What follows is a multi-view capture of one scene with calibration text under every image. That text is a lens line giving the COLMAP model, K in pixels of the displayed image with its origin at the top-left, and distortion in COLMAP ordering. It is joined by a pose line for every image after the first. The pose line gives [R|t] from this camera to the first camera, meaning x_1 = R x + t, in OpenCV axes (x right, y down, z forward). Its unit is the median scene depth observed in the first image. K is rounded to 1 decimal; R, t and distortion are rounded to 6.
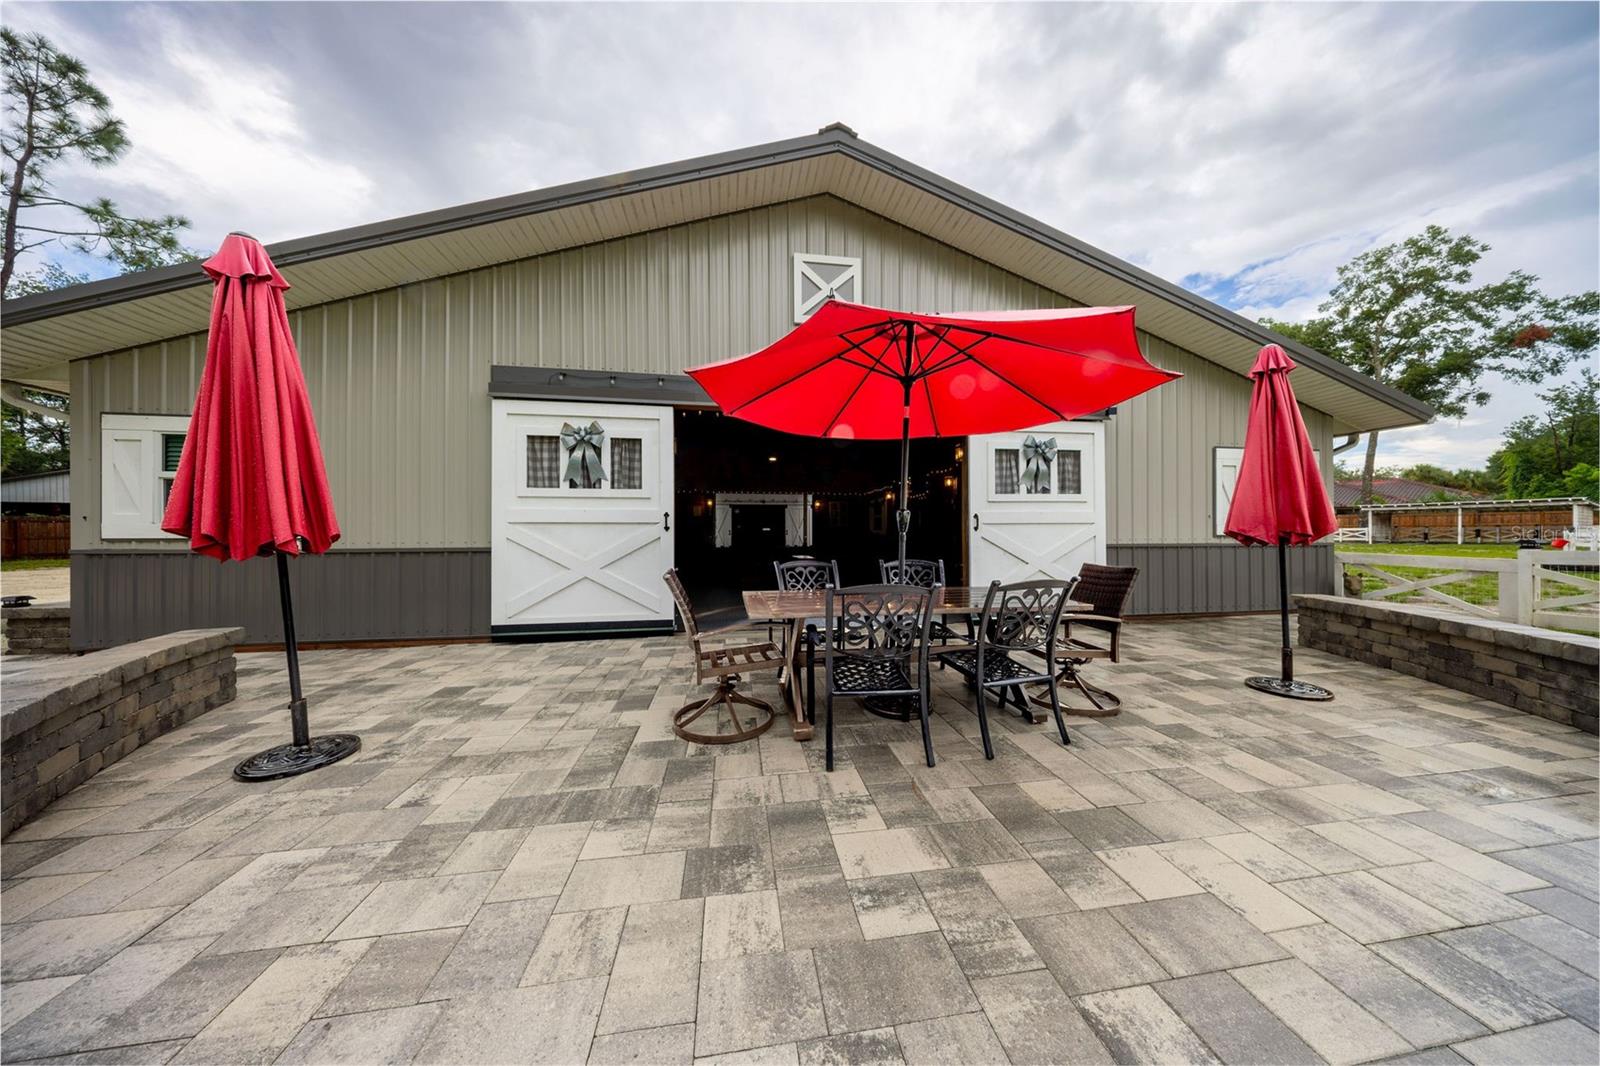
lens RADIAL K [[458.1, 0, 800.0], [0, 458.1, 533.0], [0, 0, 1]] dist [0.006257, -0.000072]
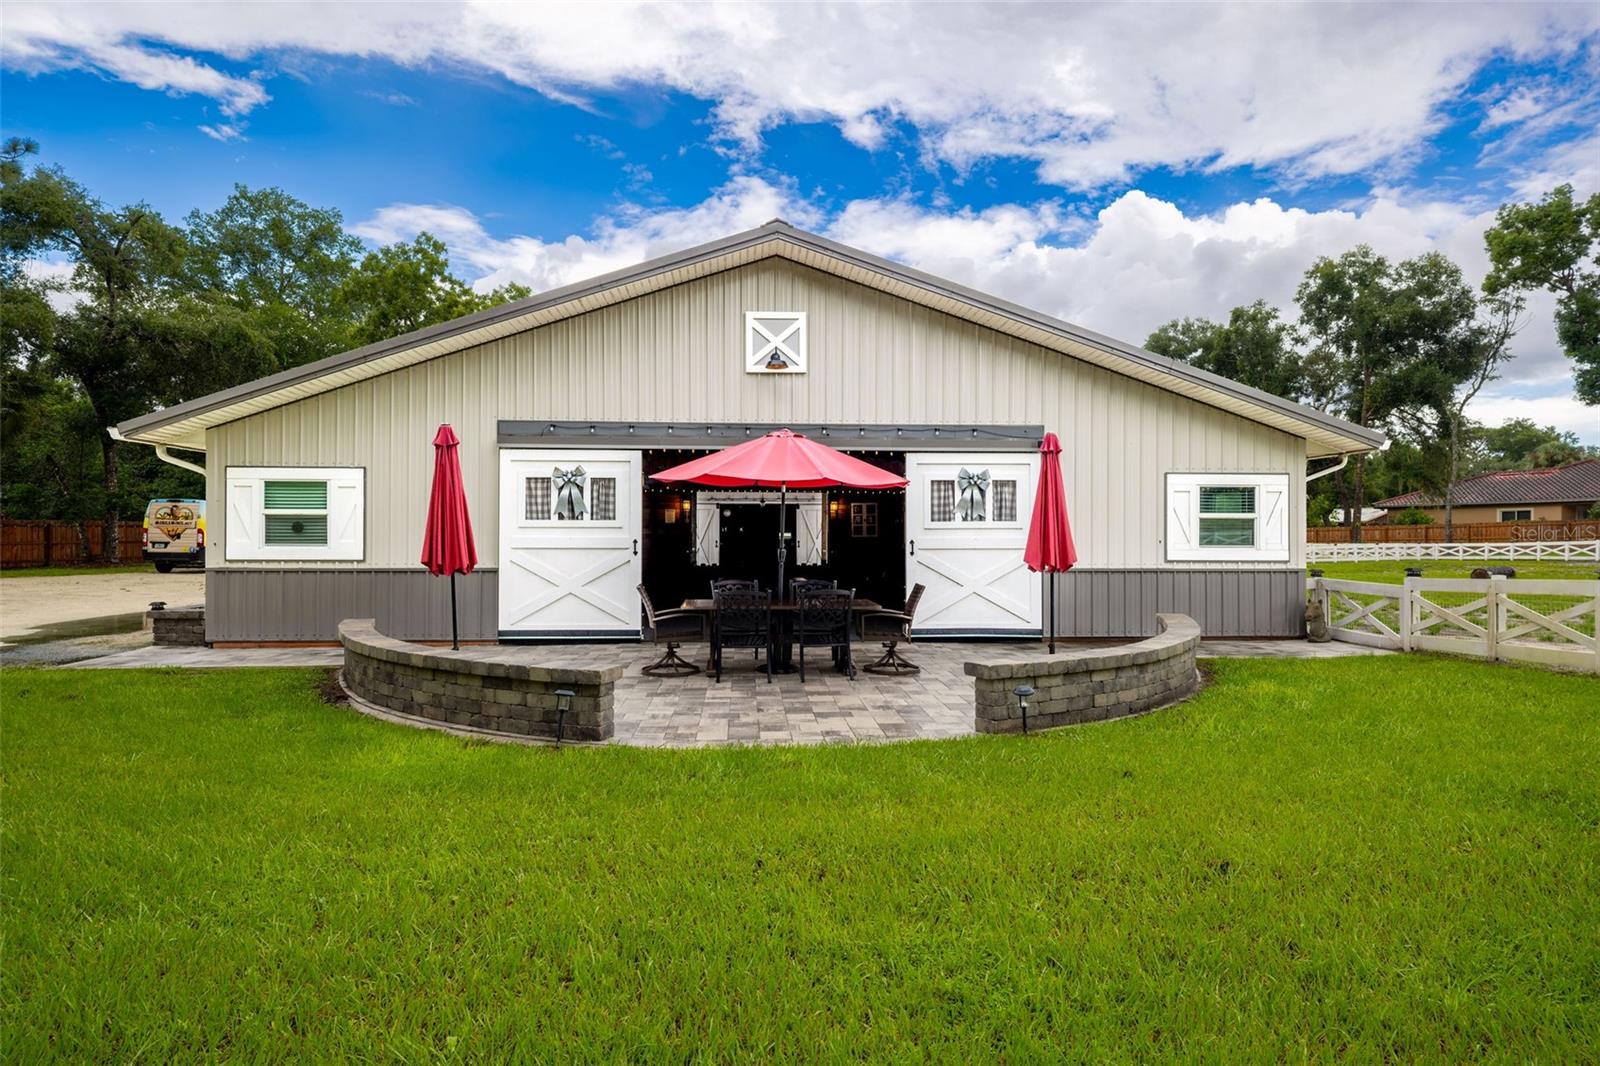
lens RADIAL K [[874.0, 0, 785.8], [0, 874.0, 516.1], [0, 0, 1]] dist [0.032515, -0.024879]
pose [[0.995121, 0.002050, -0.098637, 0.314788], [-0.004265, 0.999743, -0.022250, -0.054875], [0.098566, 0.022562, 0.994875, -1.197700]]
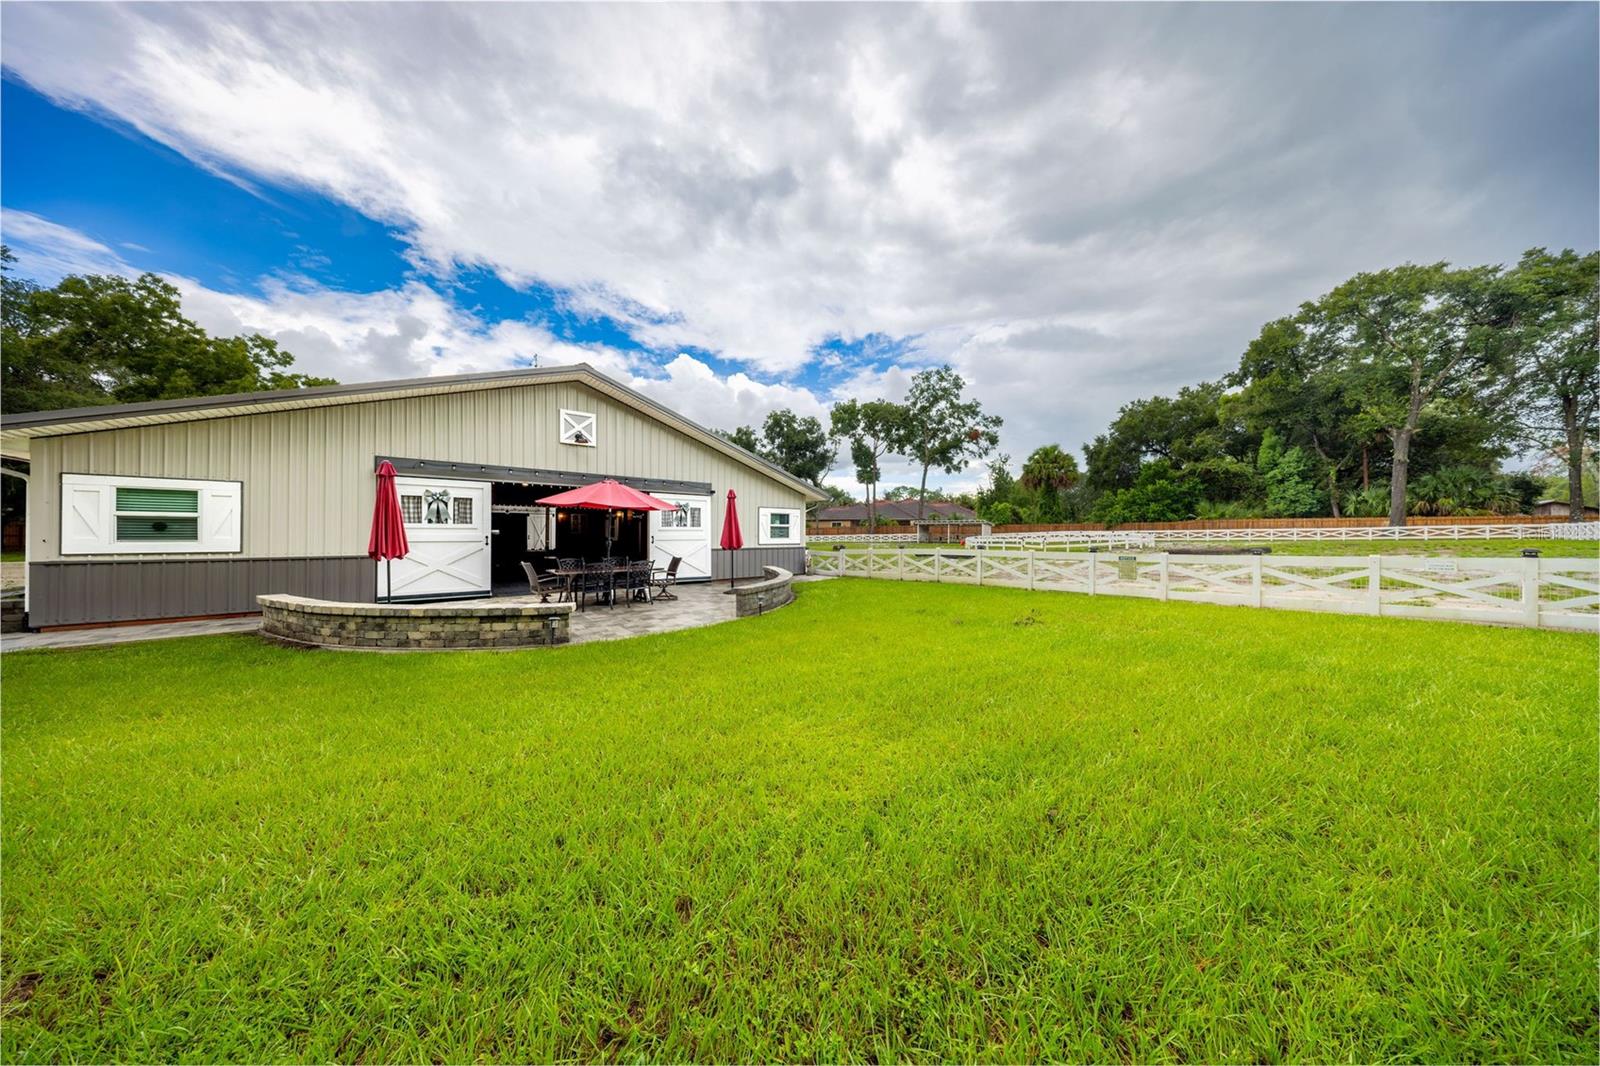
lens RADIAL K [[462.7, 0, 800.0], [0, 462.7, 533.0], [0, 0, 1]] dist [-0.000631, -0.000140]
pose [[0.859304, 0.005909, 0.511431, -0.147724], [-0.006581, 0.999978, -0.000496, -0.063278], [-0.511422, -0.002940, 0.859324, -1.368123]]
